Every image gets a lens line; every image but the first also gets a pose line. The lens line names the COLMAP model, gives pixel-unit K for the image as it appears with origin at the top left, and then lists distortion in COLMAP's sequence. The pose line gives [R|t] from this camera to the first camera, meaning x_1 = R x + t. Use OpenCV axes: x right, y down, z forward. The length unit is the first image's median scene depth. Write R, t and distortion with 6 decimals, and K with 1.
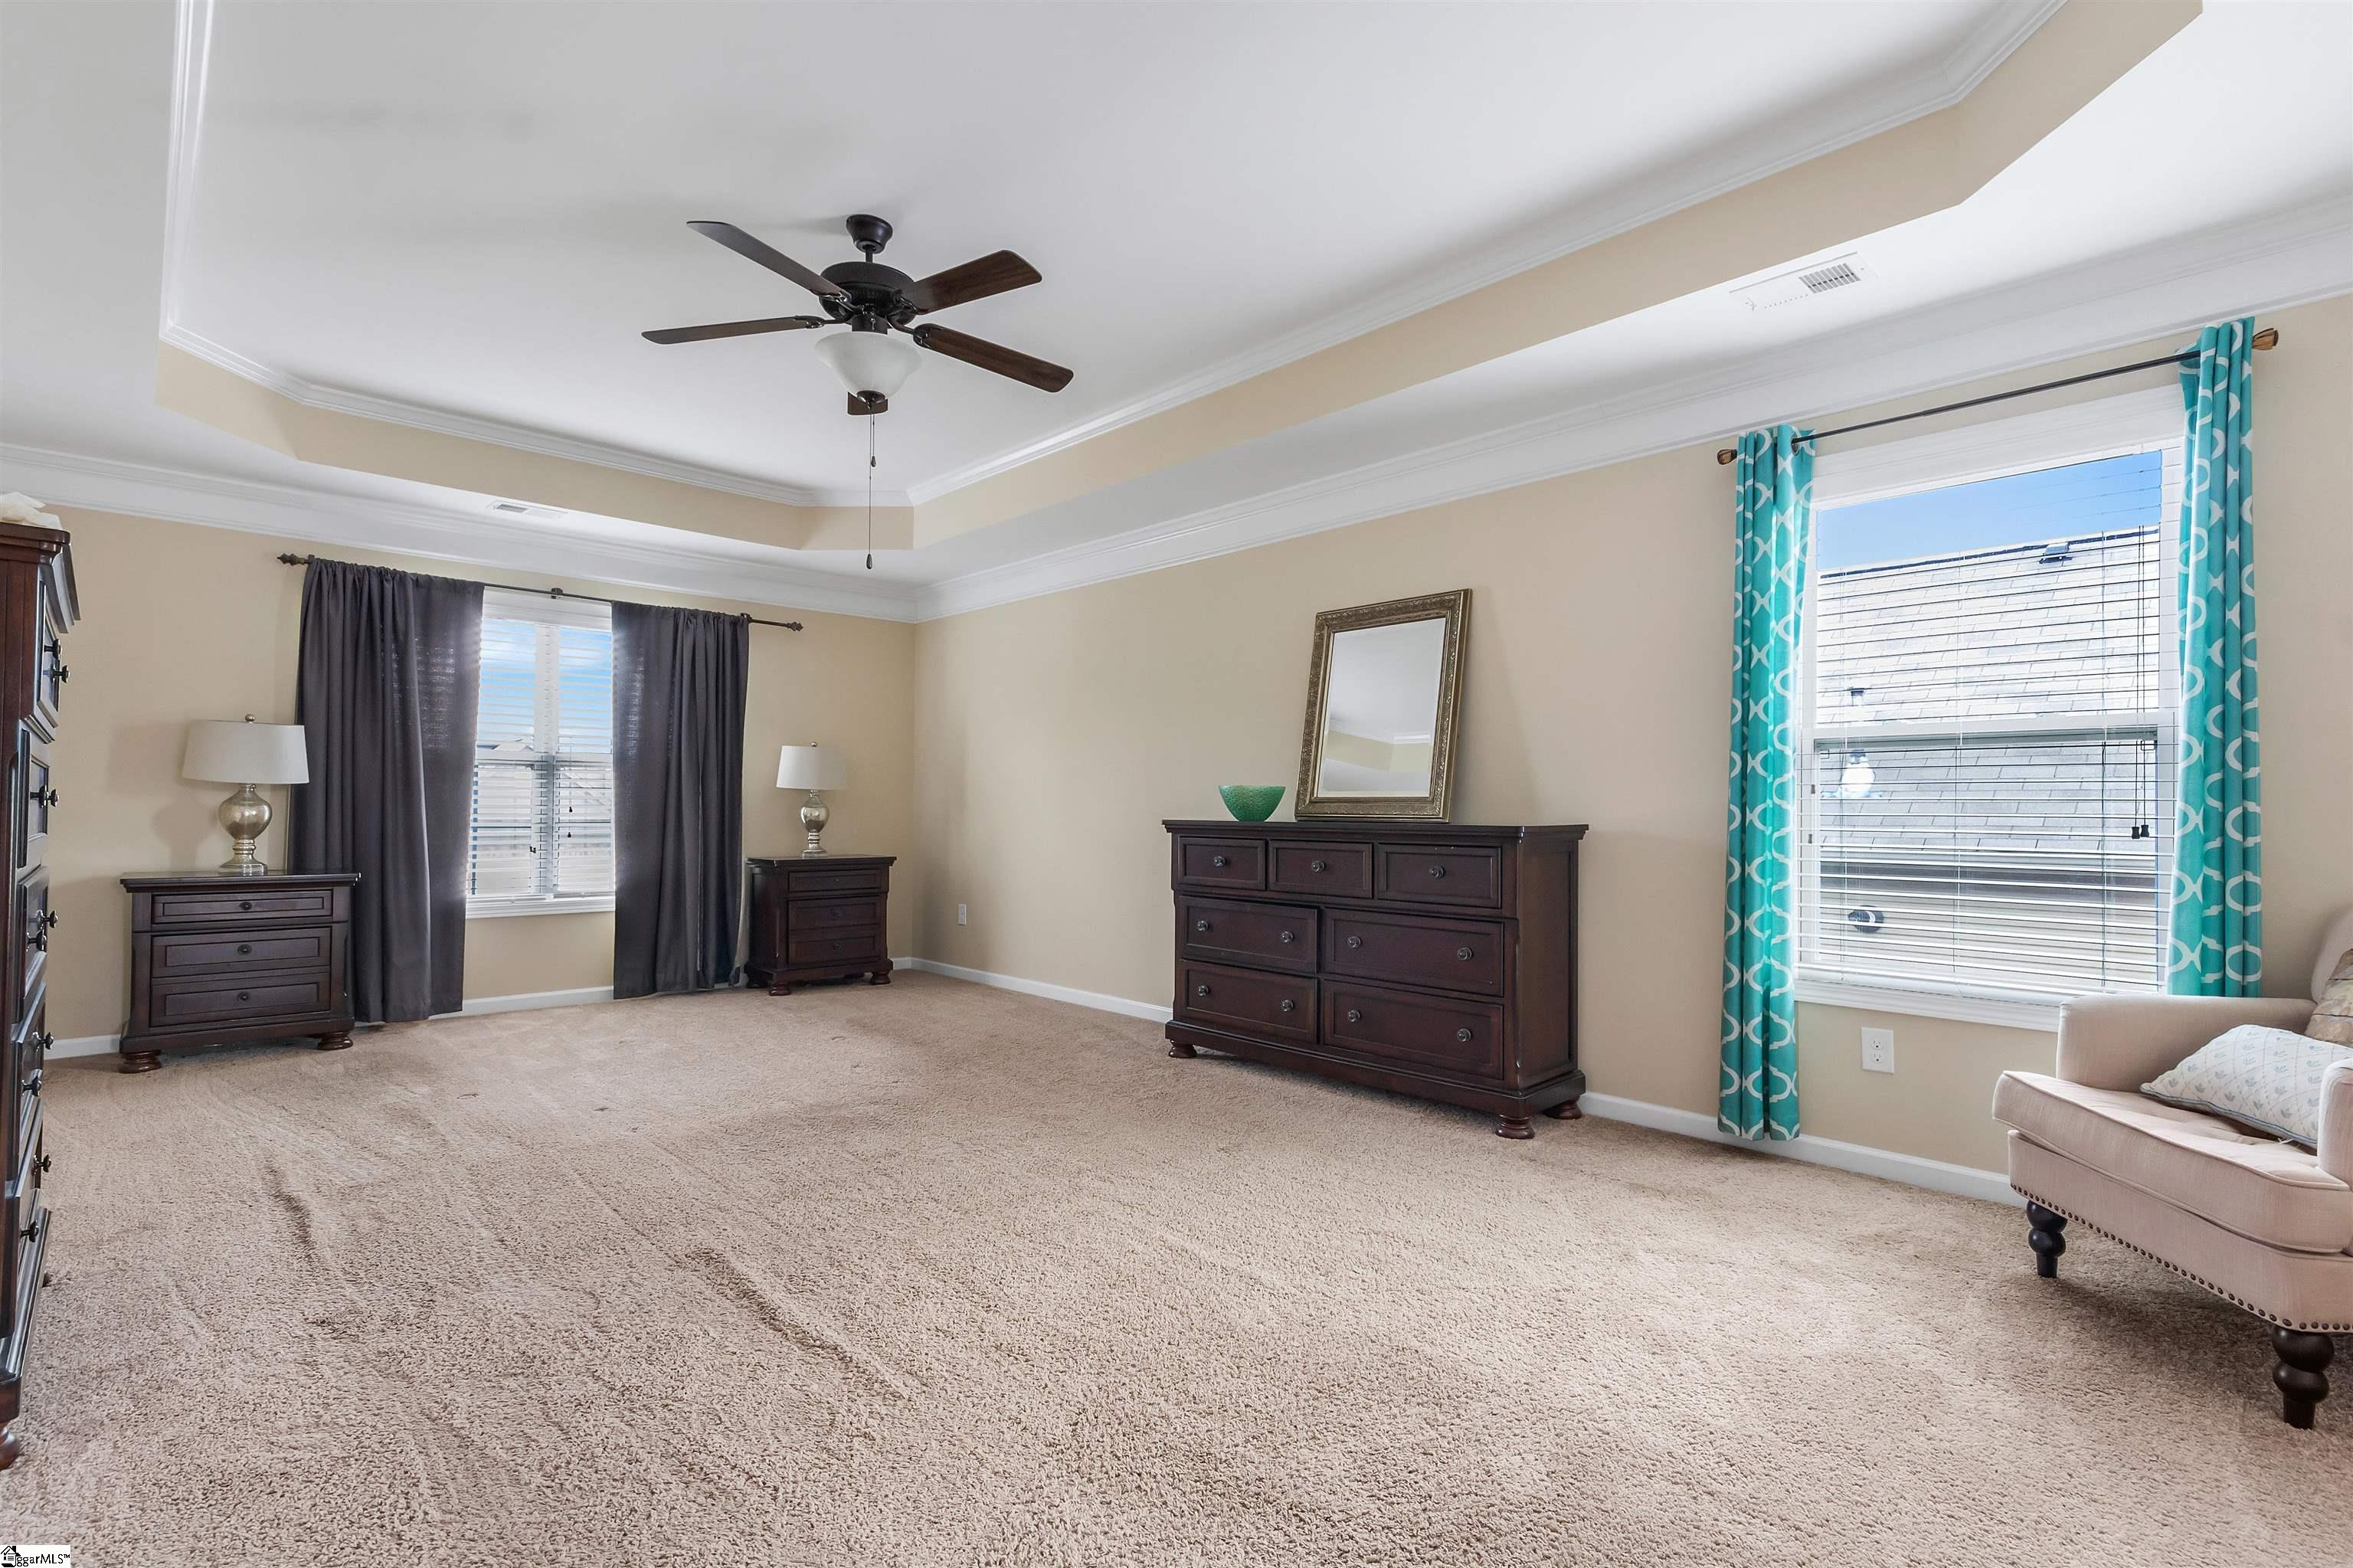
lens RADIAL K [[1121.4, 0, 1170.6], [0, 1121.4, 799.0], [0, 0, 1]] dist [0.005328, 0.001551]
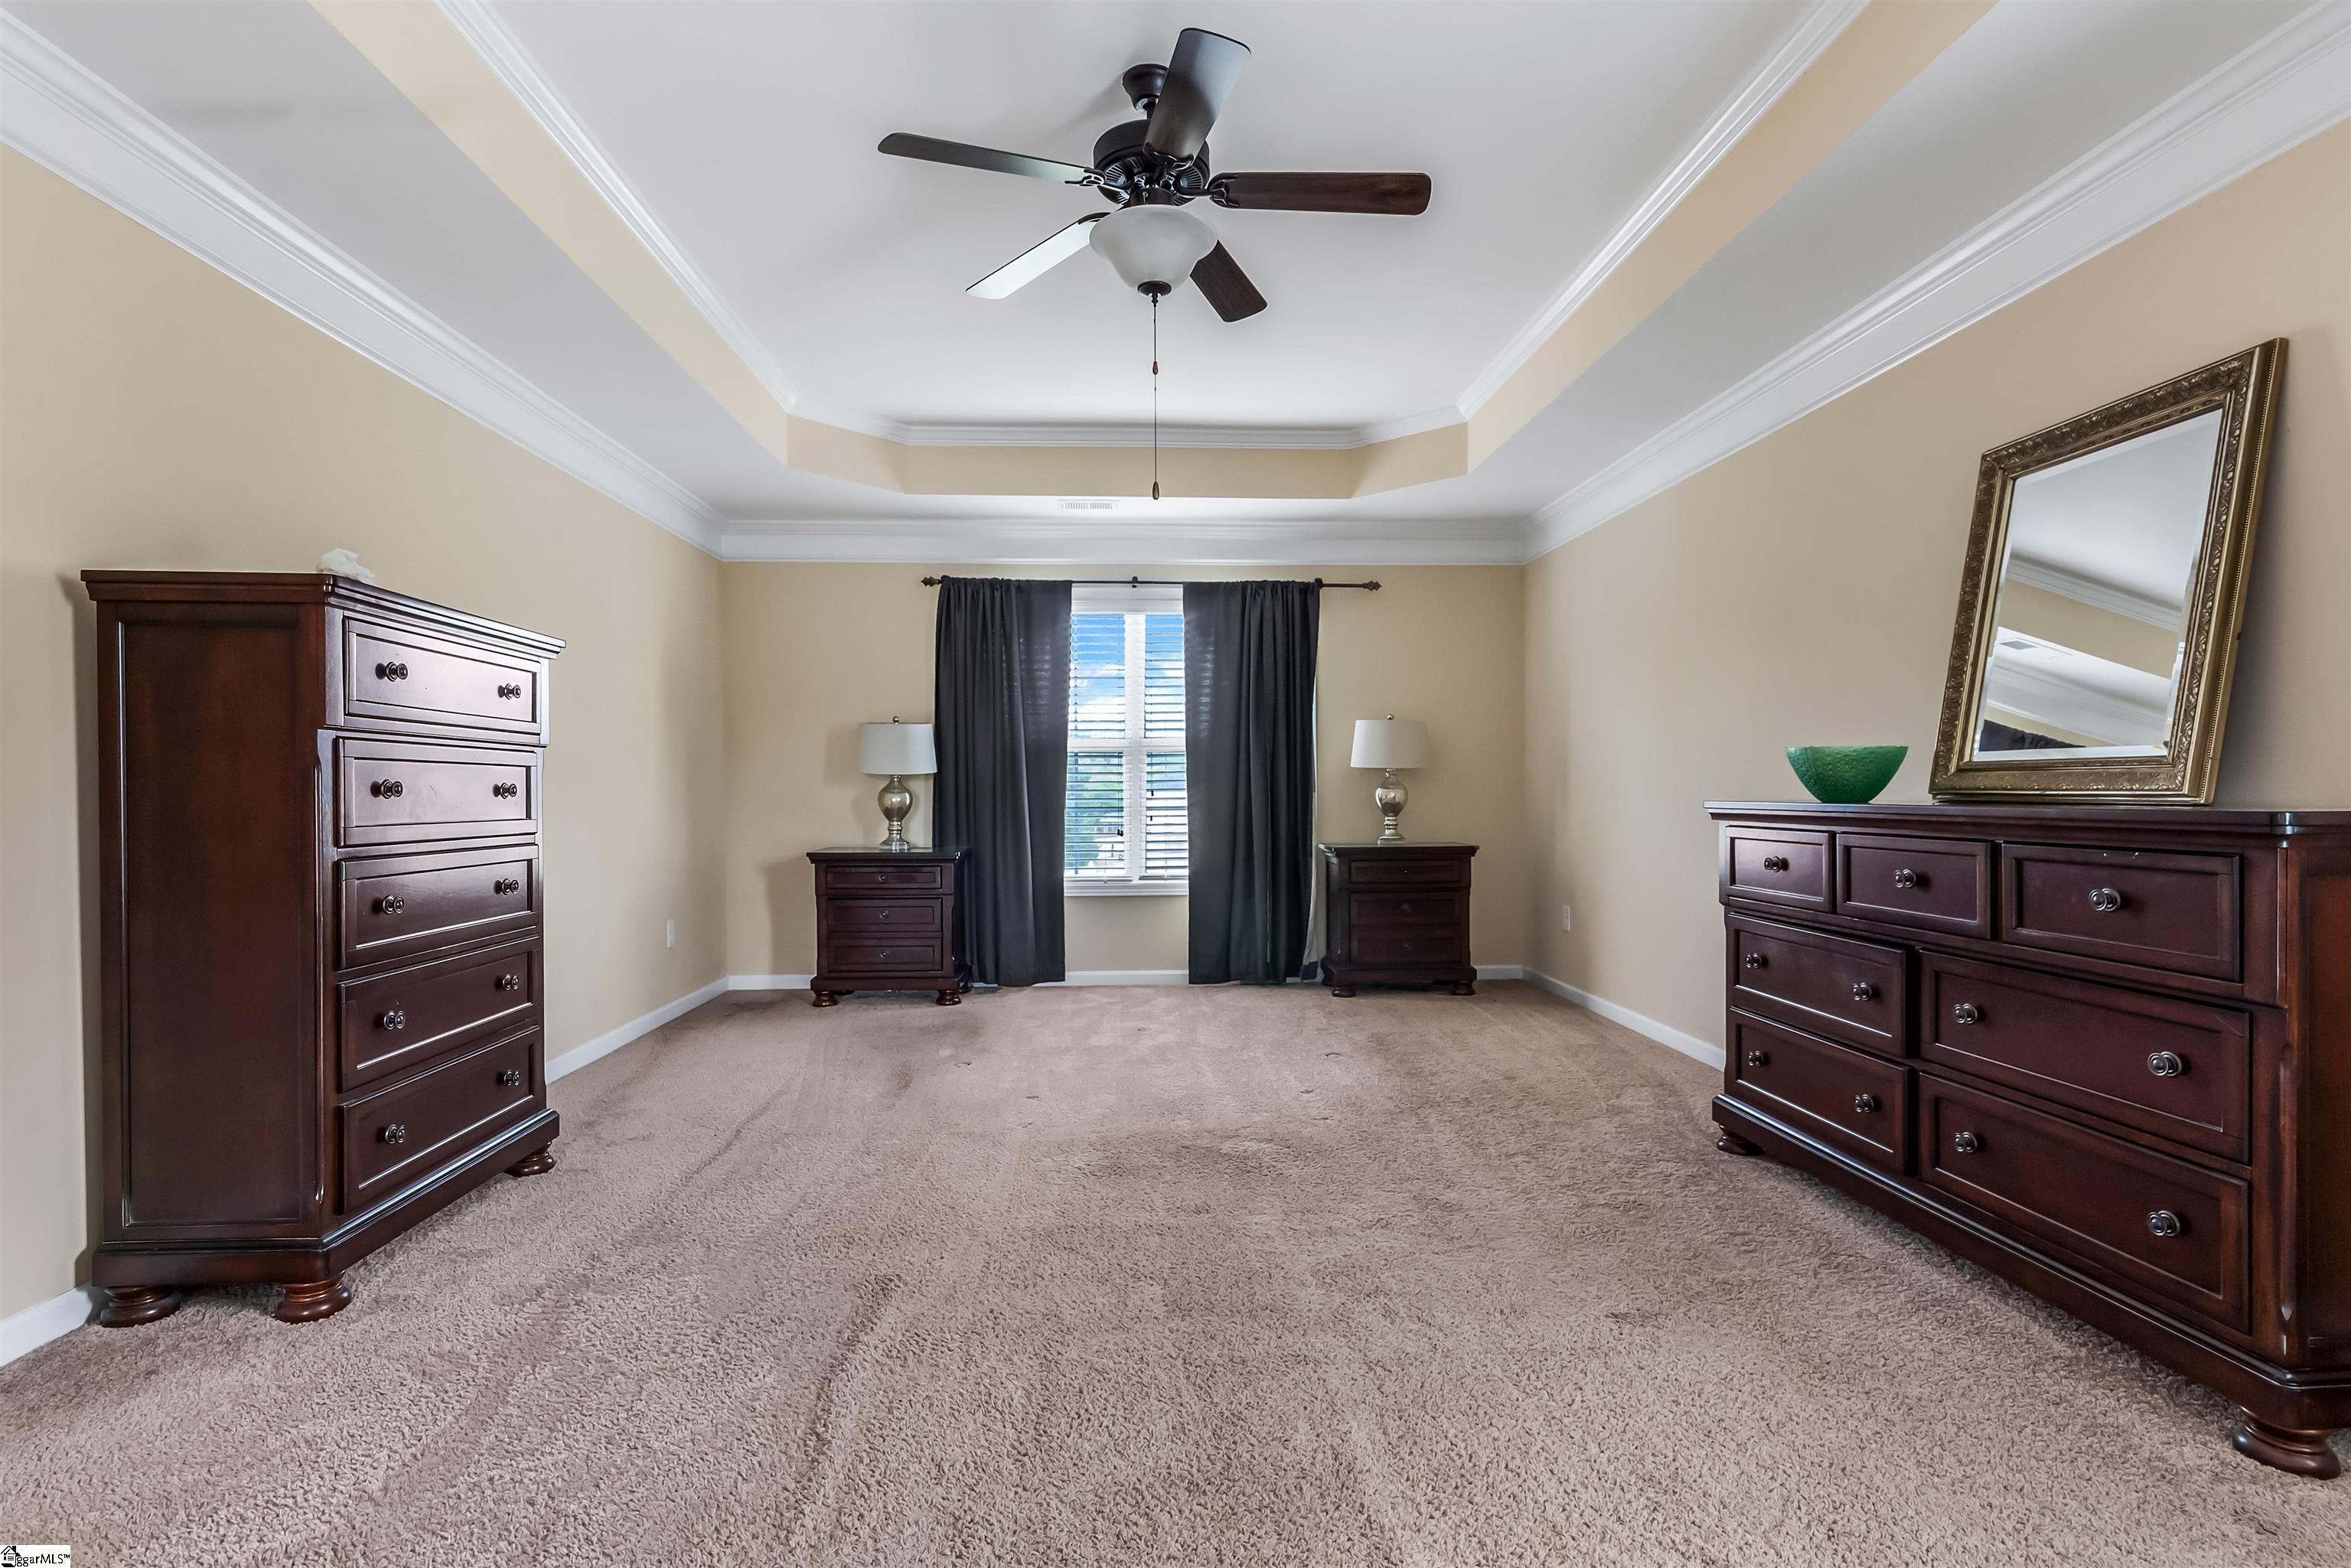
lens RADIAL K [[1184.9, 0, 1170.6], [0, 1184.9, 810.0], [0, 0, 1]] dist [-0.002557, 0.010965]
pose [[0.757112, -0.000325, -0.653285, 0.237596], [0.017752, 0.999641, 0.020075, 0.004198], [0.653044, -0.026796, 0.756846, 0.263571]]
